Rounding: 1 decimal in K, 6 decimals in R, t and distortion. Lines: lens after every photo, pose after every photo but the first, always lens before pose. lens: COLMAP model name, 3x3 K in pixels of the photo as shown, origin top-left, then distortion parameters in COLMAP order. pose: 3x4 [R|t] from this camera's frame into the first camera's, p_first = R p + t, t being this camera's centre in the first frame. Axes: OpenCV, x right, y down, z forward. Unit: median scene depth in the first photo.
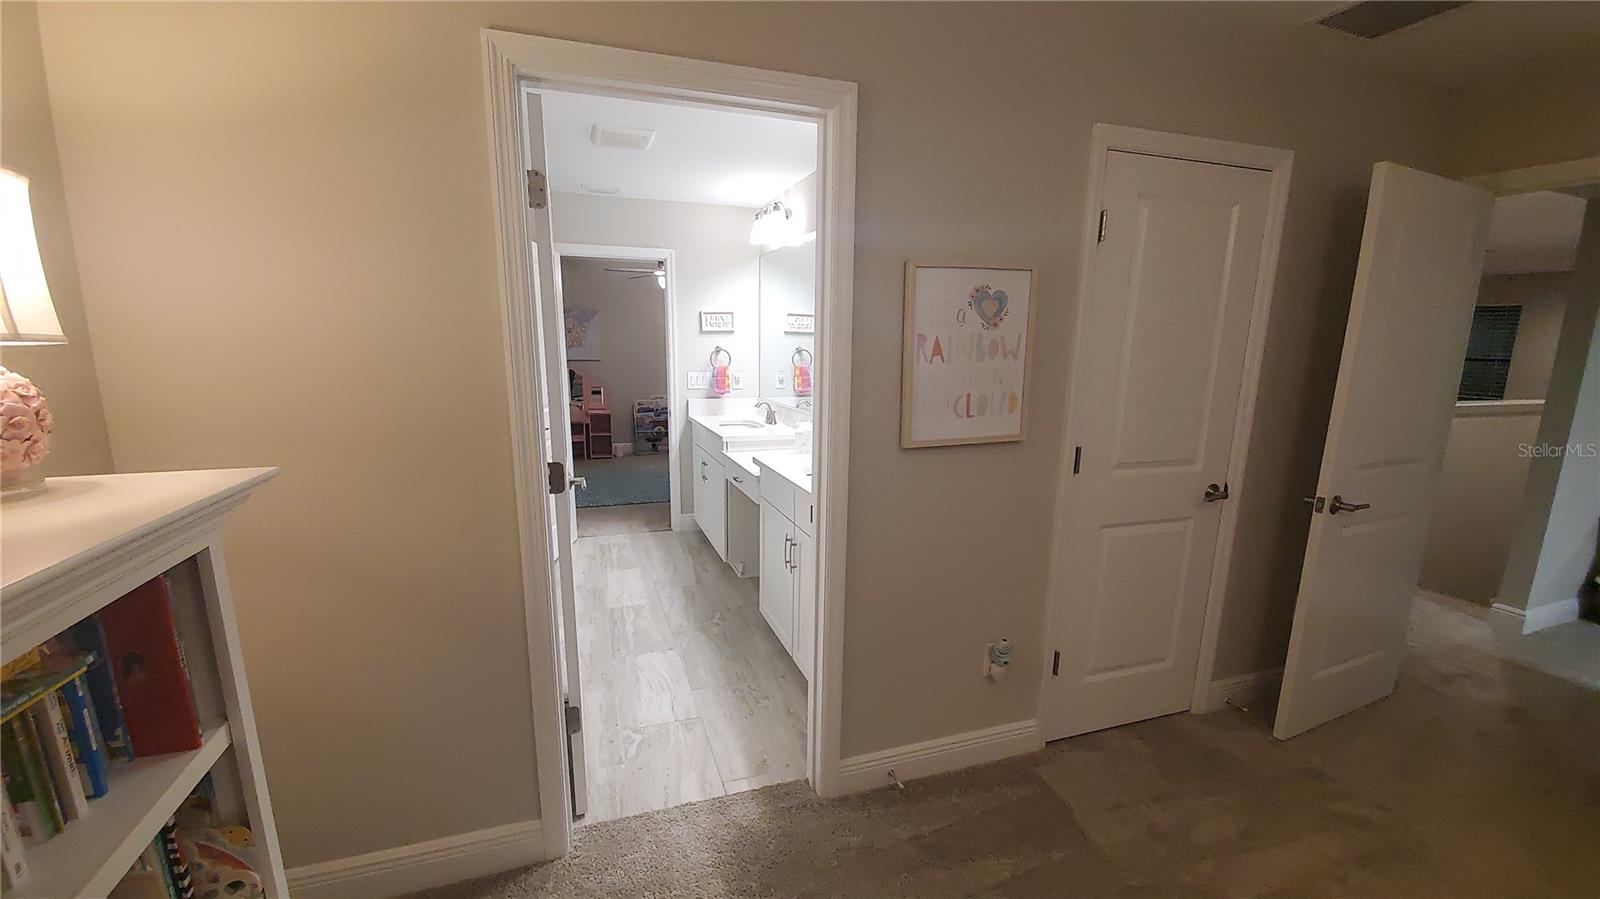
lens RADIAL K [[628.3, 0, 801.1], [0, 628.3, 482.1], [0, 0, 1]] dist [-0.004243, -0.006246]
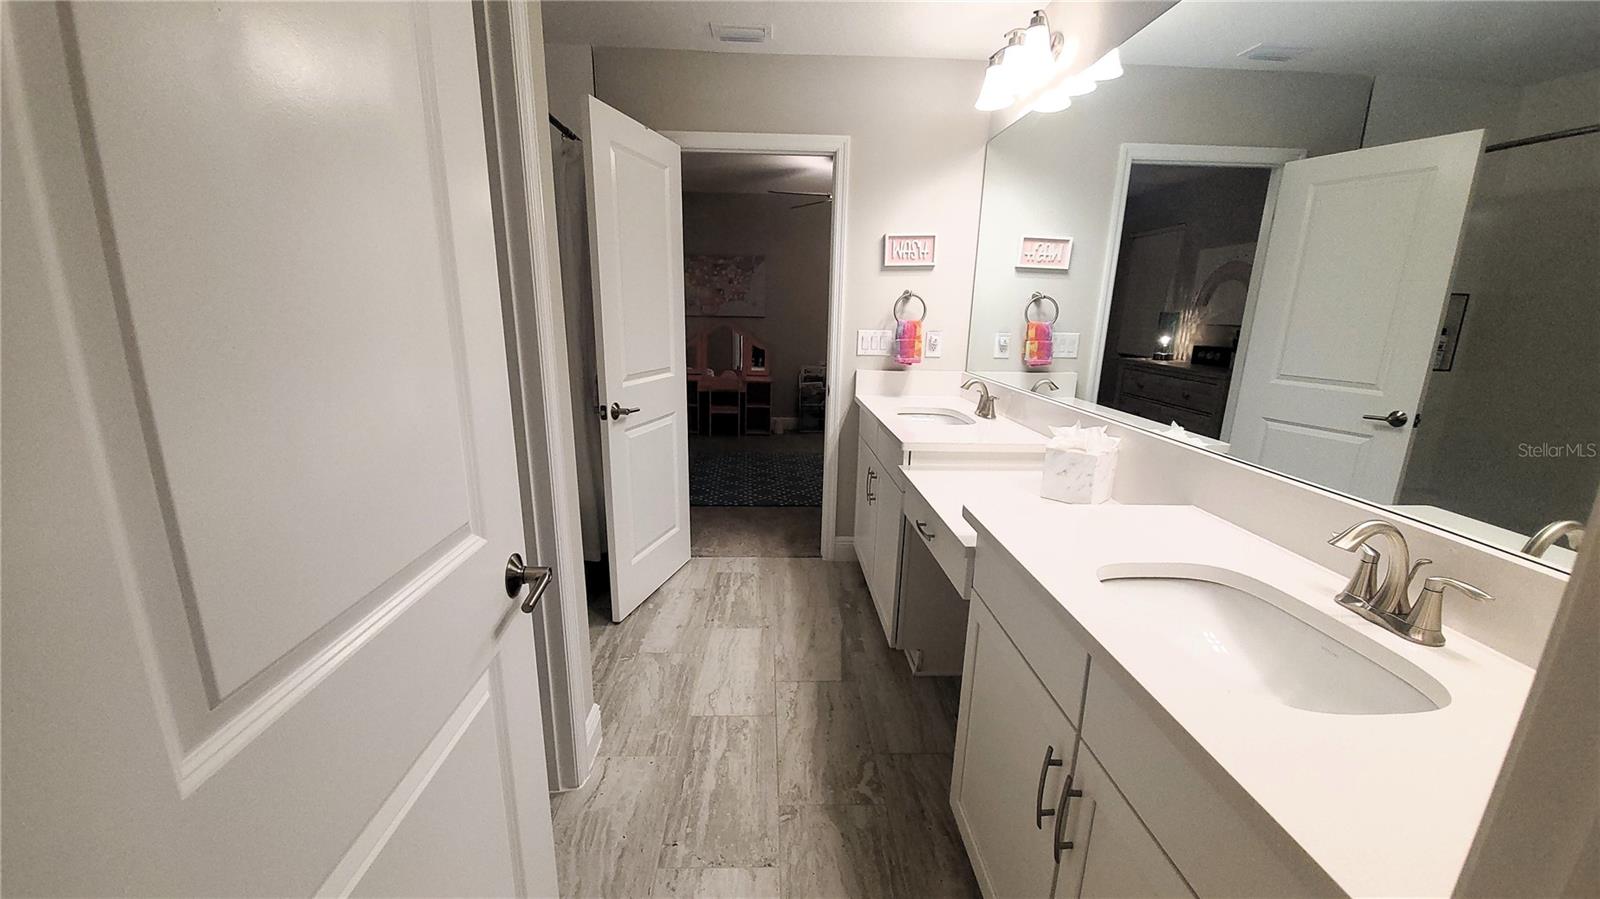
lens RADIAL K [[628.3, 0, 790.8], [0, 628.3, 464.6], [0, 0, 1]] dist [-0.004243, -0.006246]
pose [[0.952847, 0.078869, -0.293021, -0.043767], [-0.071008, 0.996775, 0.037386, -0.053773], [0.295025, -0.014817, 0.955375, 0.348194]]
